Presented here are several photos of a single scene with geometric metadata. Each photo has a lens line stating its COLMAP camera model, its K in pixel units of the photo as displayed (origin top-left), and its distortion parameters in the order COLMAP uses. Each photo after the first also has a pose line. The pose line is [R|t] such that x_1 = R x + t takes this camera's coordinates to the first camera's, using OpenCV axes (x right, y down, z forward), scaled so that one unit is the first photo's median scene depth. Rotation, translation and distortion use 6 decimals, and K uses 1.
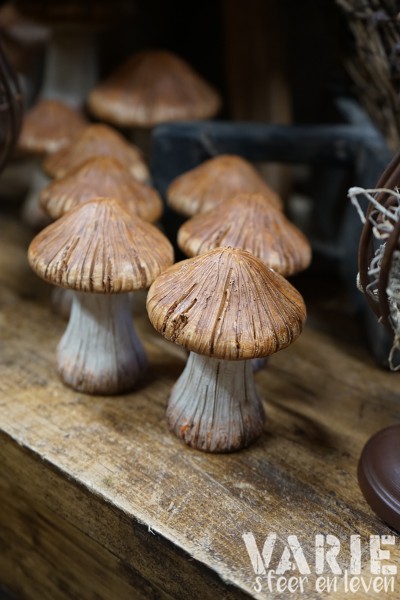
lens RADIAL K [[737.5, 0, 200.0], [0, 737.5, 300.0], [0, 0, 1]] dist [0.019798, 0.024634]
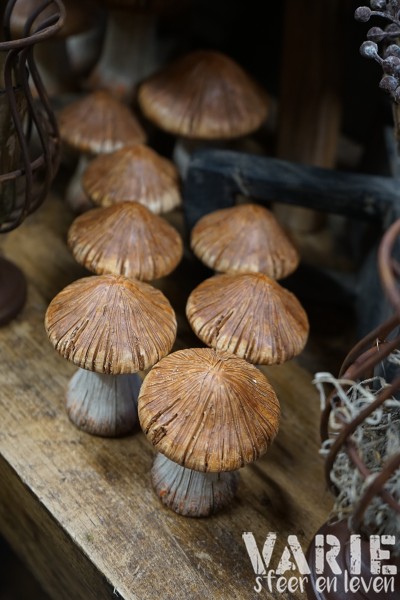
lens RADIAL K [[737.5, 0, 200.0], [0, 737.5, 300.0], [0, 0, 1]] dist [0.019798, 0.024634]
pose [[0.986168, 0.146920, -0.076725, 0.081142], [-0.125749, 0.964763, 0.231128, -0.391479], [0.107978, -0.218283, 0.969893, -0.043276]]
